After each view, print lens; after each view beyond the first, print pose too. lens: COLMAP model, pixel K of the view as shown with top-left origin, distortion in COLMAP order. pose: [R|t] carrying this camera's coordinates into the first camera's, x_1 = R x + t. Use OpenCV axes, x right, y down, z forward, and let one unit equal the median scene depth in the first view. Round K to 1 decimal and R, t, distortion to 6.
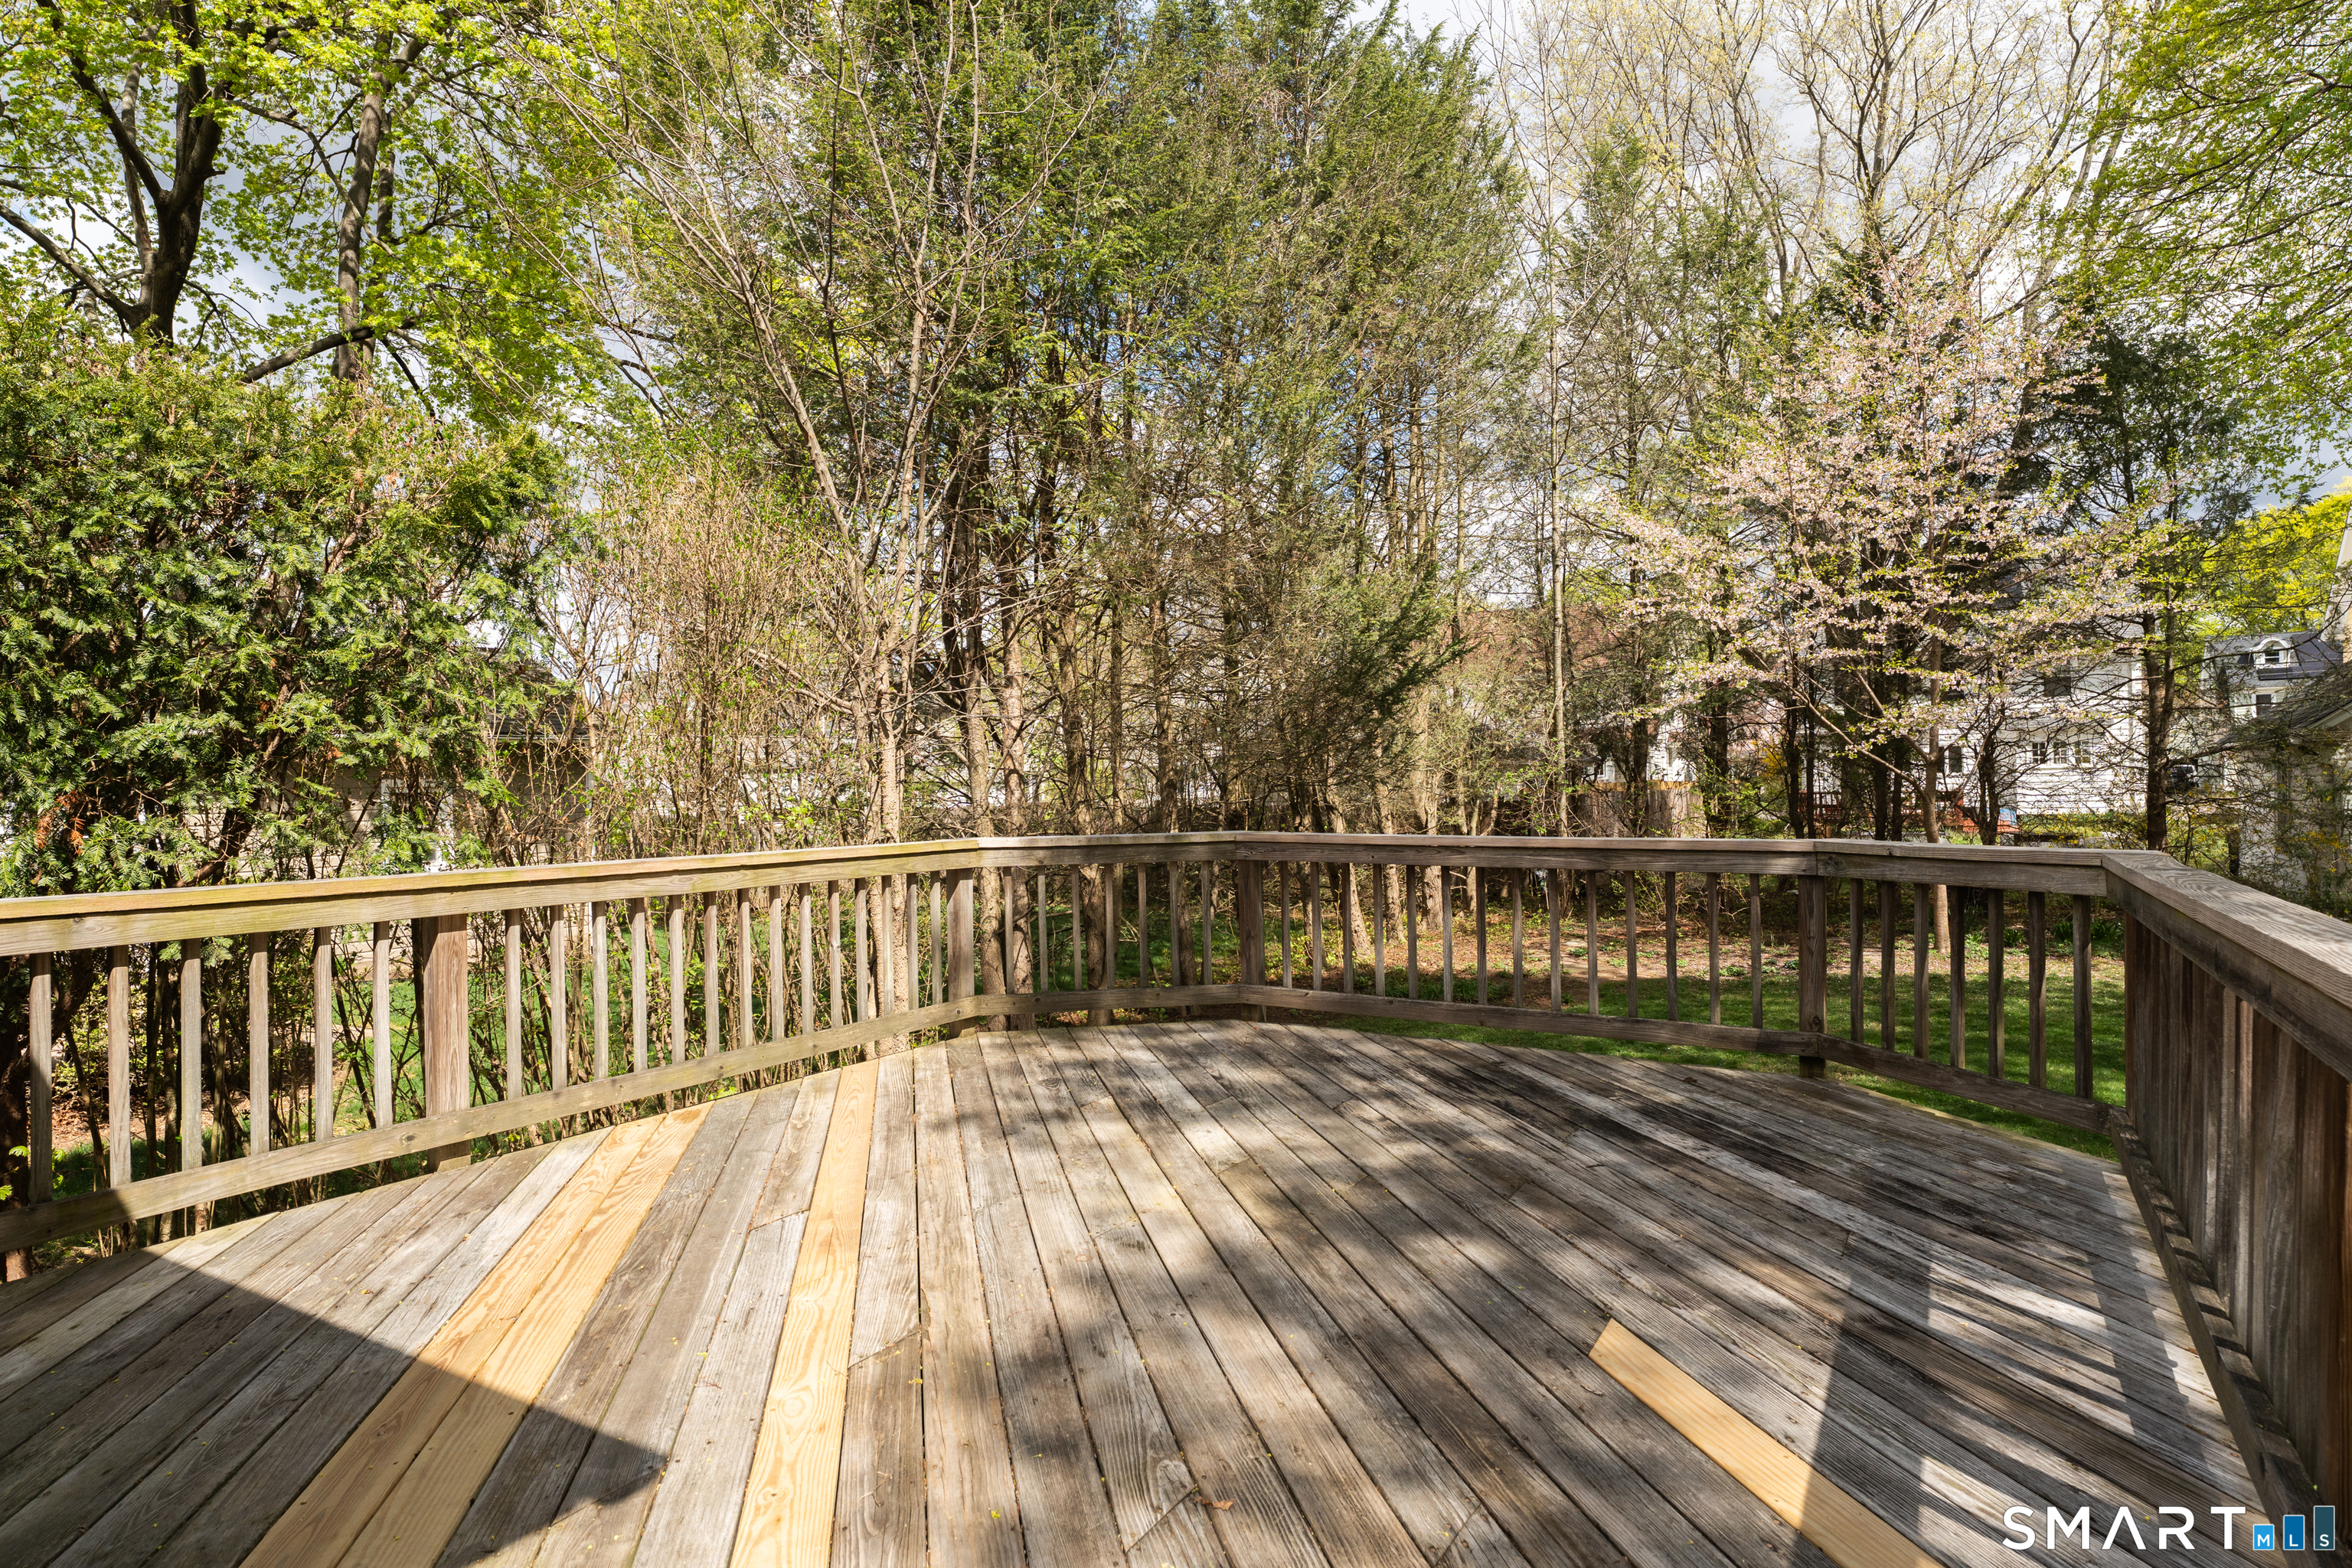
lens RADIAL K [[1289.3, 0, 1176.0], [0, 1289.3, 784.0], [0, 0, 1]] dist [-0.002593, -0.000706]
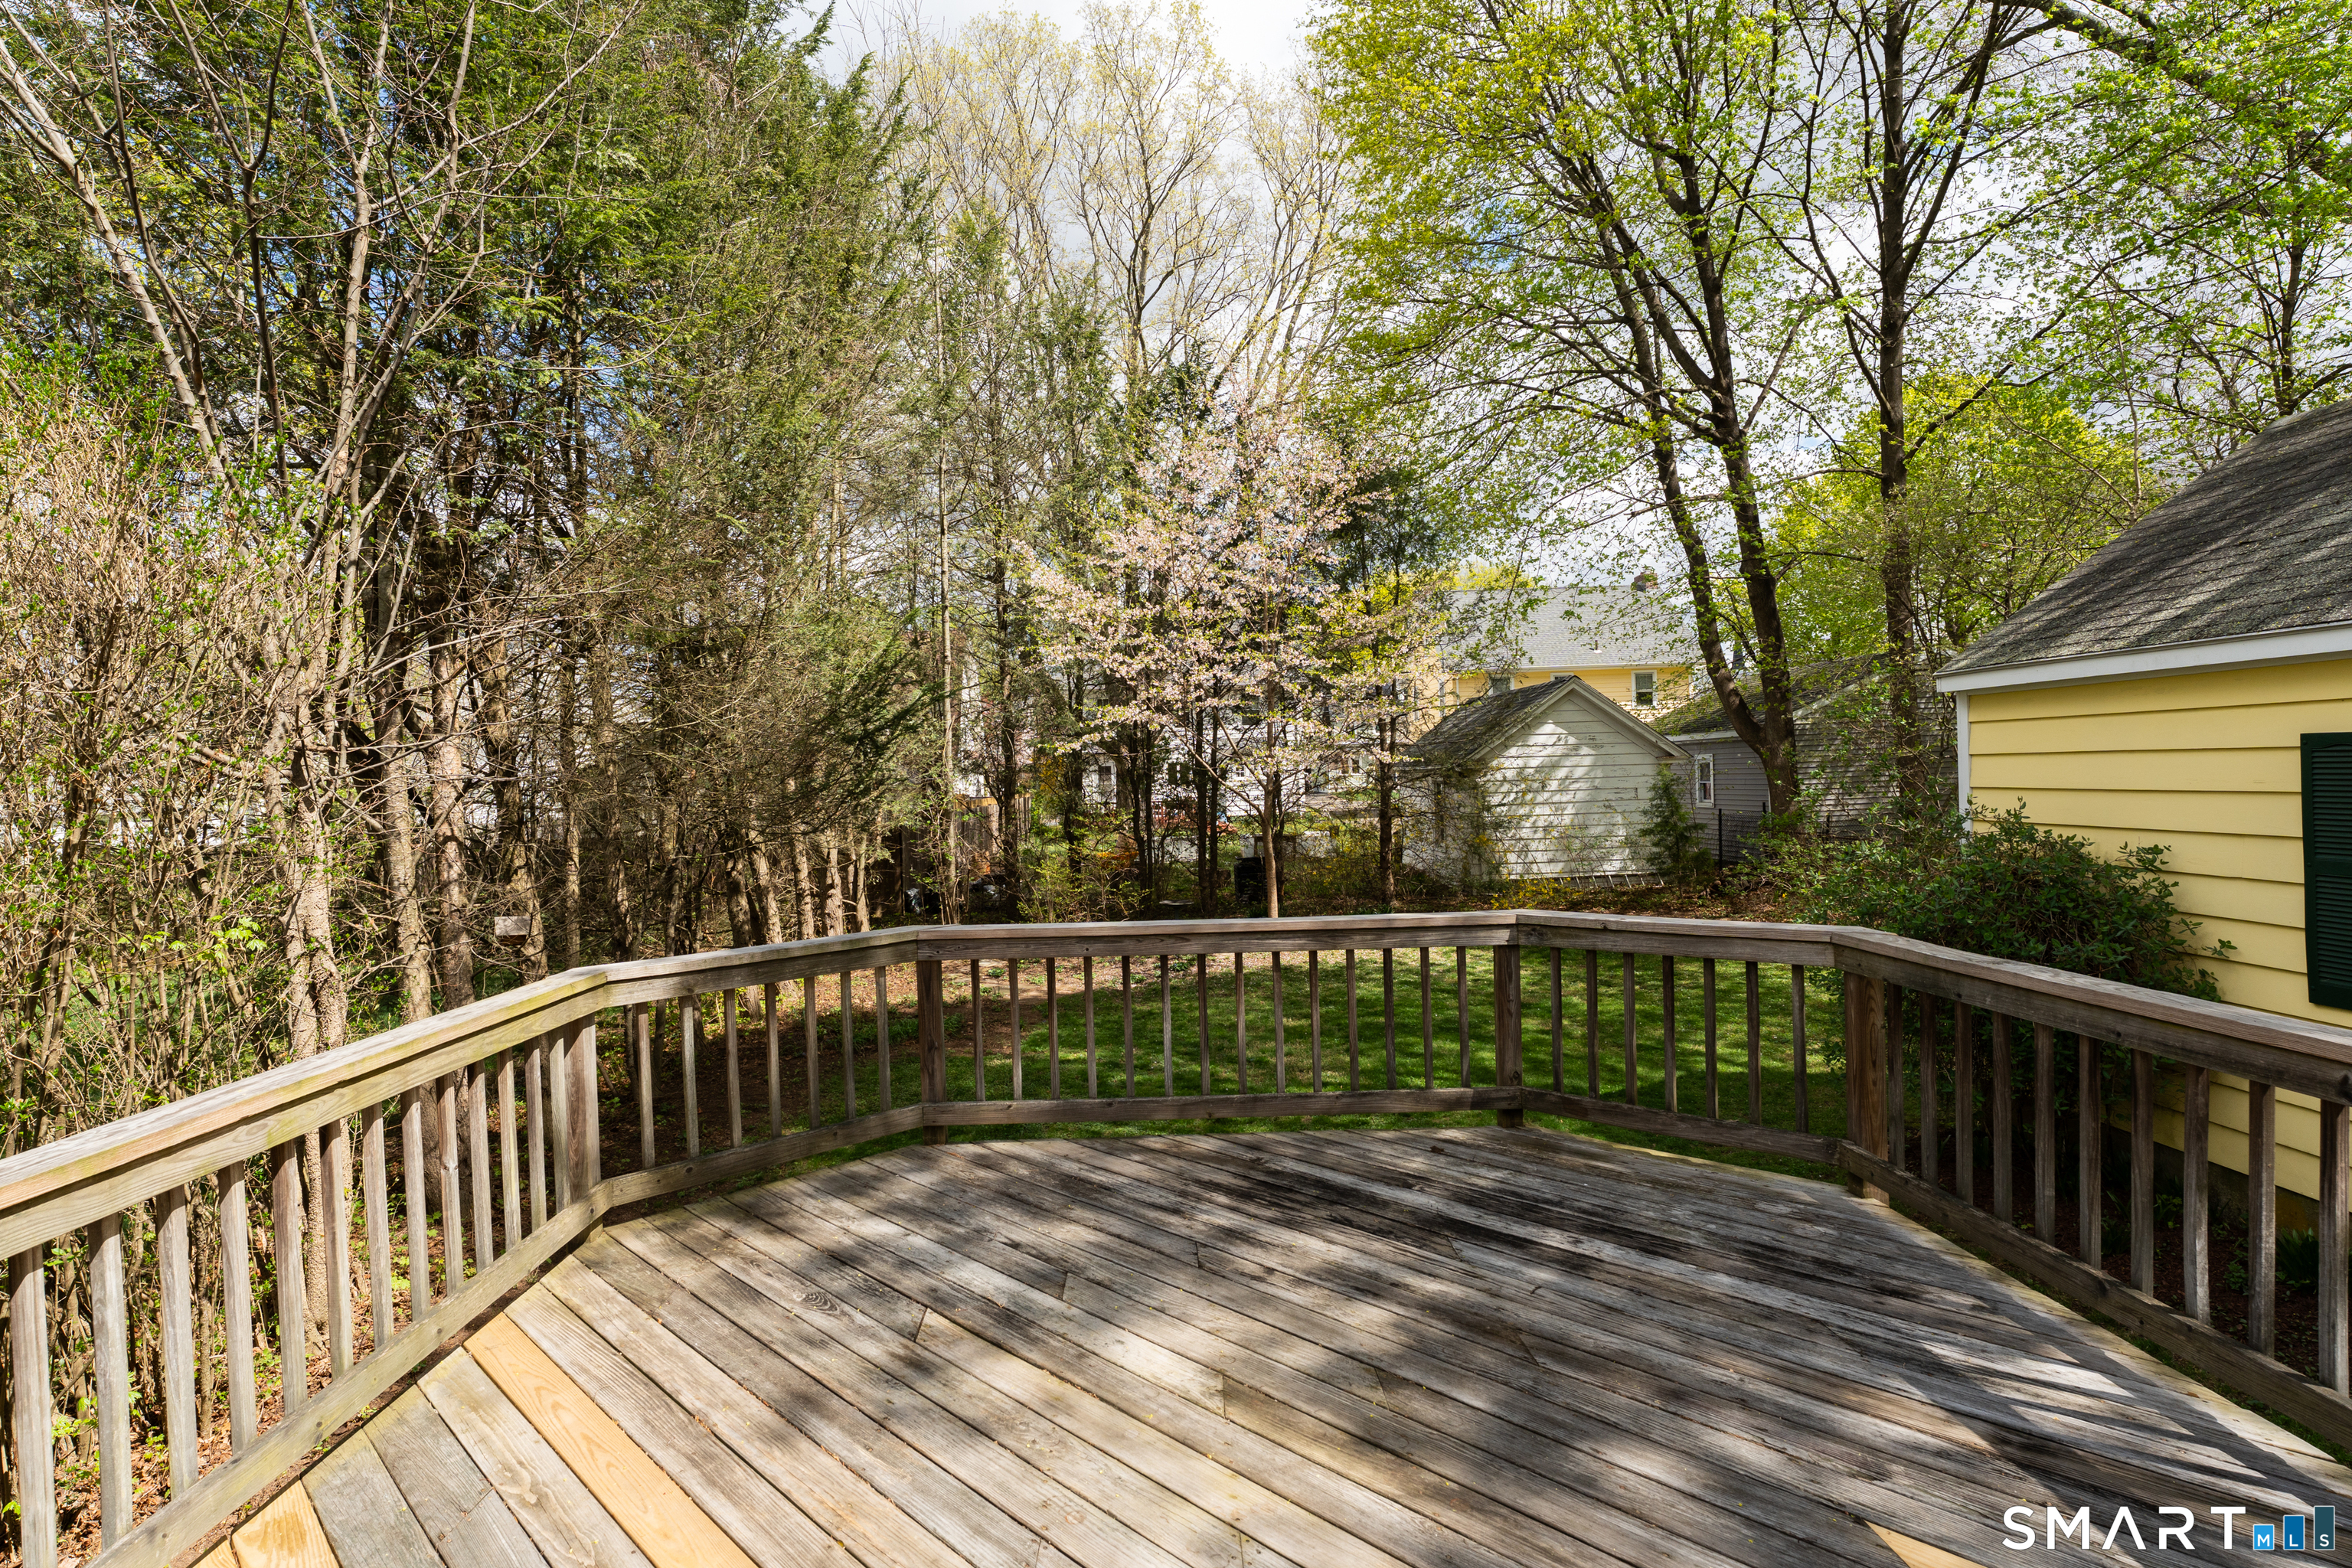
lens RADIAL K [[1190.9, 0, 1176.0], [0, 1190.9, 784.0], [0, 0, 1]] dist [-0.000778, 0.000228]
pose [[0.842009, -0.014831, 0.539260, -0.336051], [0.018529, 0.999827, -0.001435, -0.079589], [-0.539145, 0.011200, 0.842138, 0.331919]]
